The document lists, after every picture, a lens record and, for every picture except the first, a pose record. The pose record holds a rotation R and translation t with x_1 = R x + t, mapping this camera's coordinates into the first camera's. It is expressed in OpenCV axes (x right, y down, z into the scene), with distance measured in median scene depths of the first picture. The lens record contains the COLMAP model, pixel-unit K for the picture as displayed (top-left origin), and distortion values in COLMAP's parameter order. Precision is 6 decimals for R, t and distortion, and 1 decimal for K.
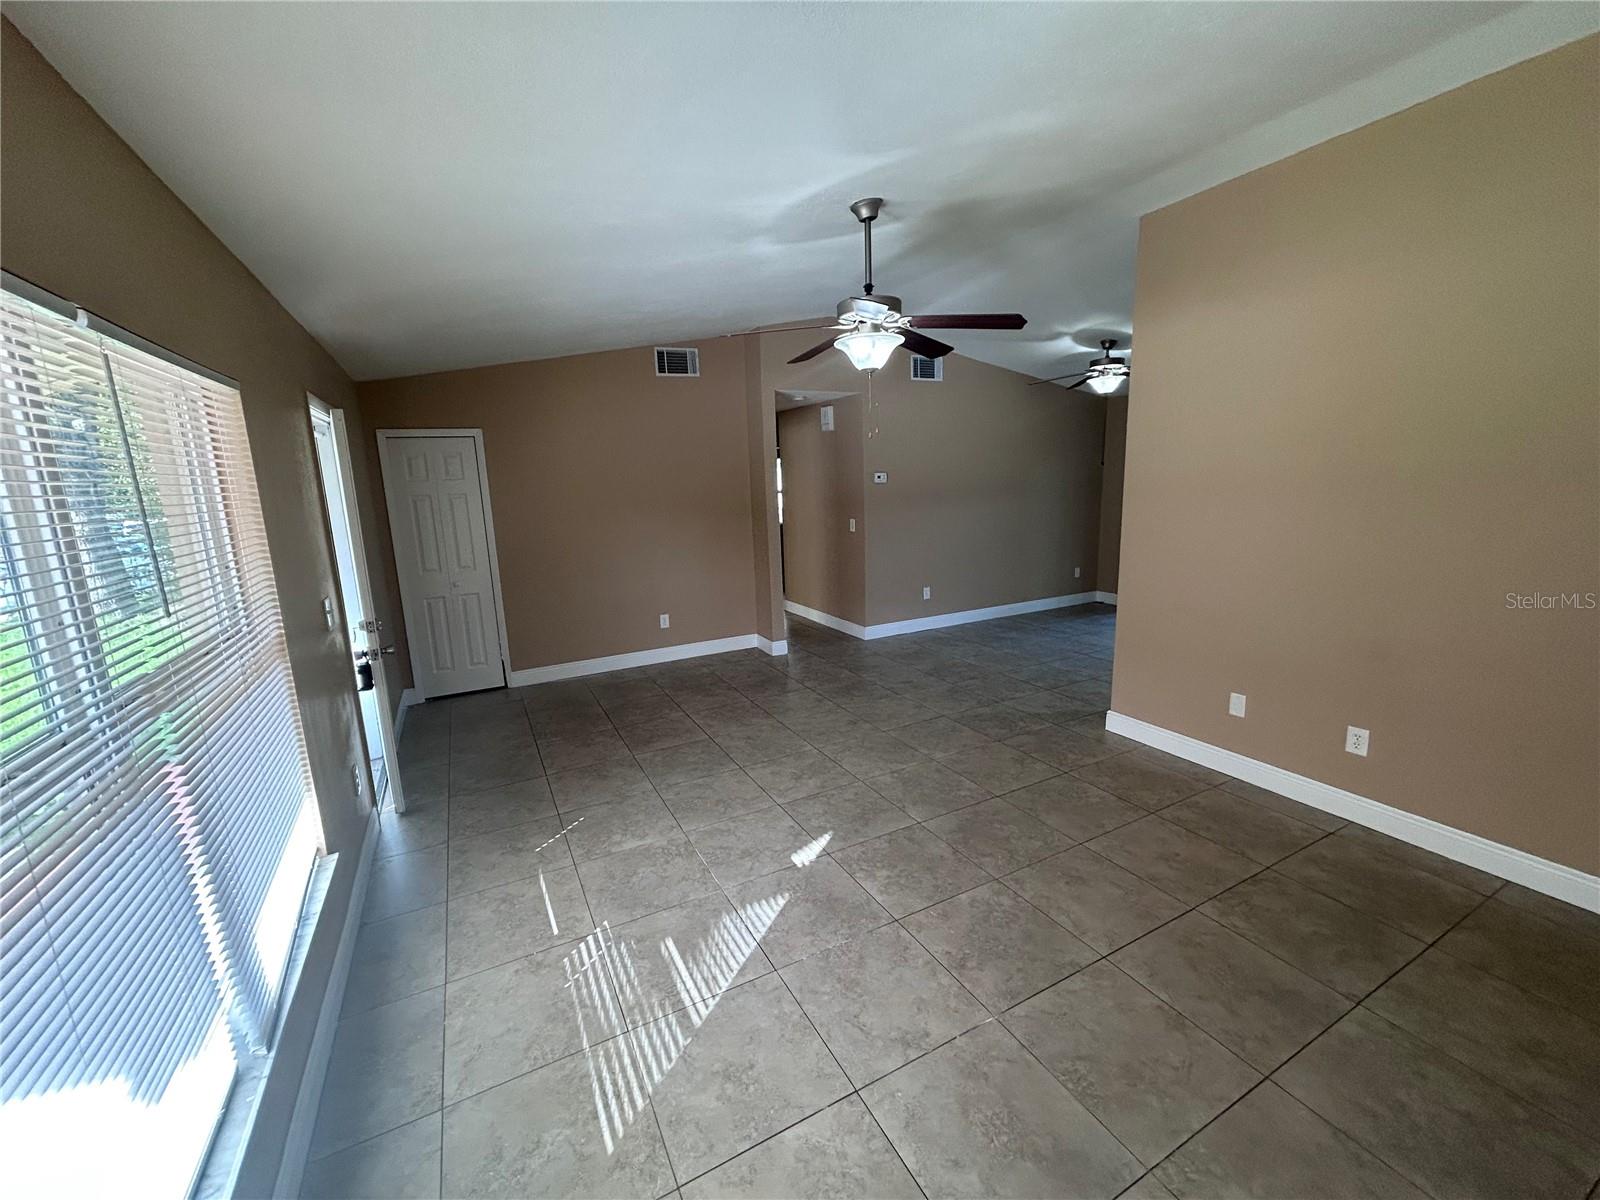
lens RADIAL K [[646.0, 0, 790.8], [0, 646.0, 597.4], [0, 0, 1]] dist [-0.000481, -0.000259]
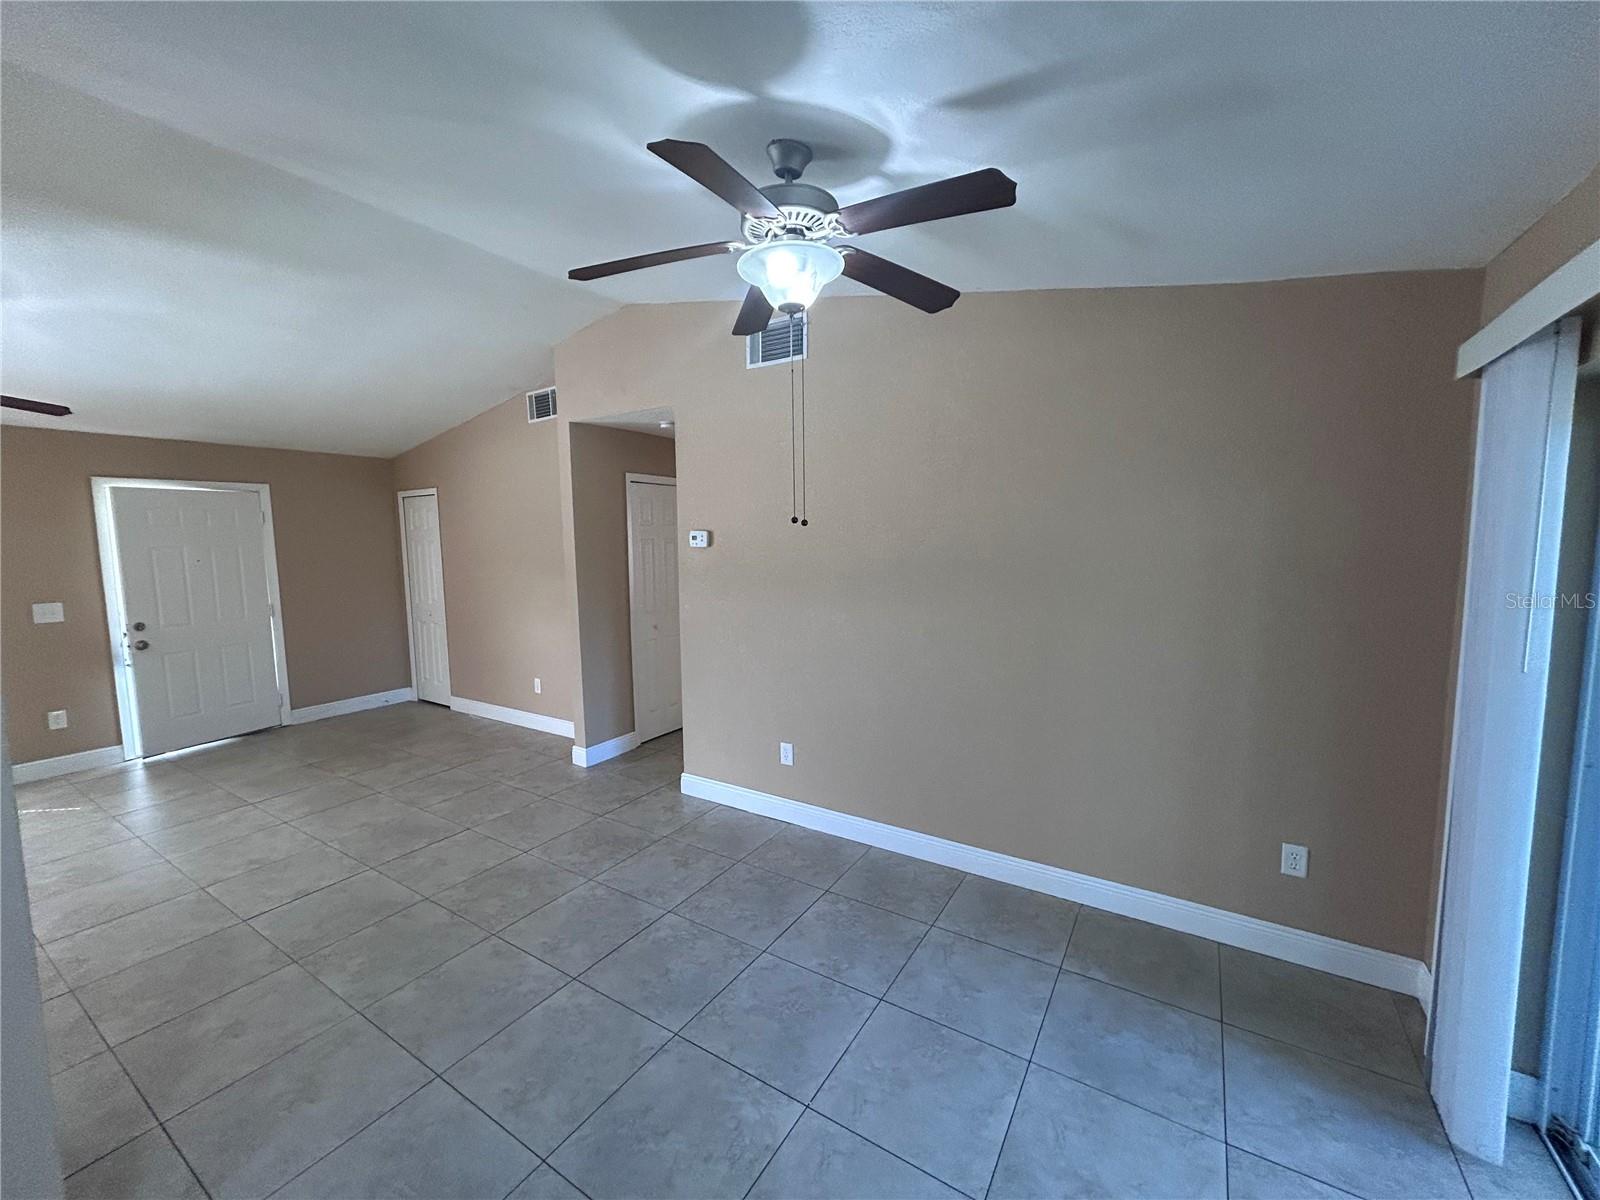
lens RADIAL K [[646.0, 0, 805.5], [0, 646.0, 602.3], [0, 0, 1]] dist [-0.000481, -0.000259]
pose [[0.509189, 0.113861, -0.853090, 1.329747], [-0.170425, 0.984922, 0.029735, -0.301248], [0.843613, 0.130247, 0.520916, 1.443932]]
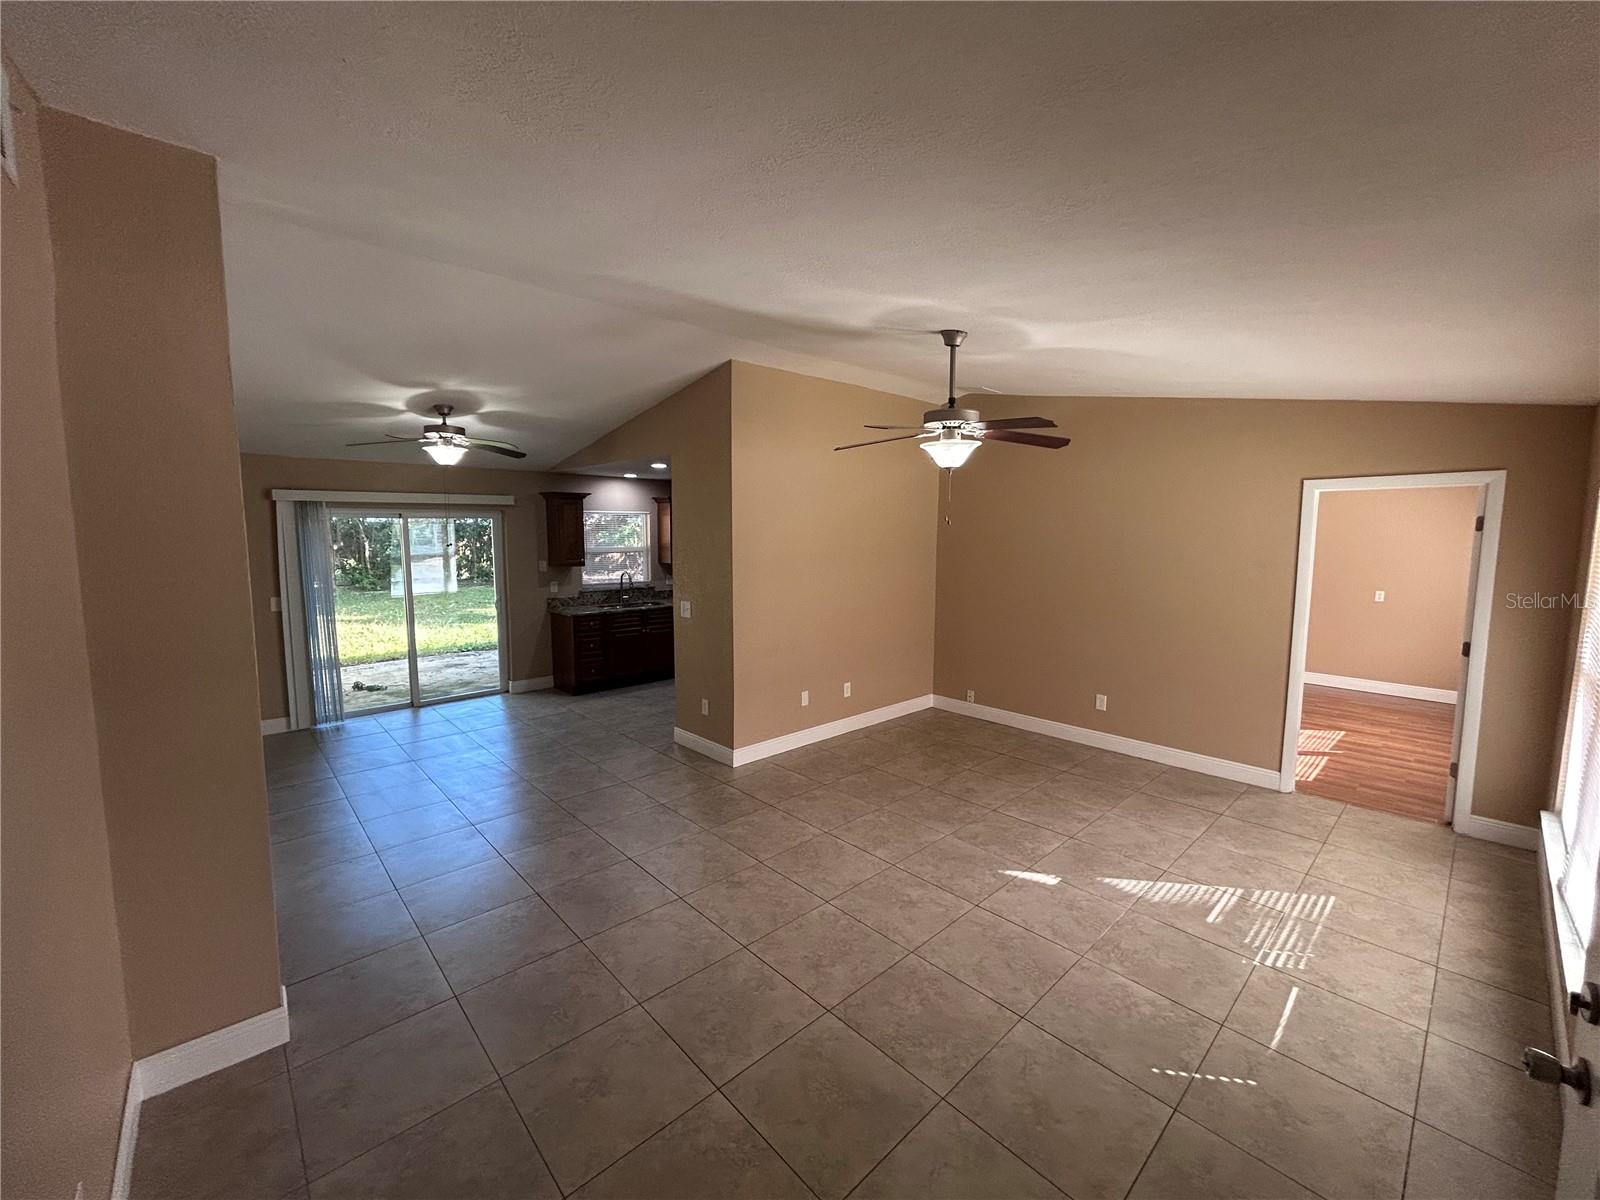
lens RADIAL K [[646.0, 0, 799.2], [0, 646.0, 596.9], [0, 0, 1]] dist [-0.000481, -0.000259]
pose [[-0.264173, -0.067295, 0.962125, -0.804122], [0.191895, 0.973951, 0.120811, -0.266896], [-0.945192, 0.216542, -0.244378, 1.358141]]
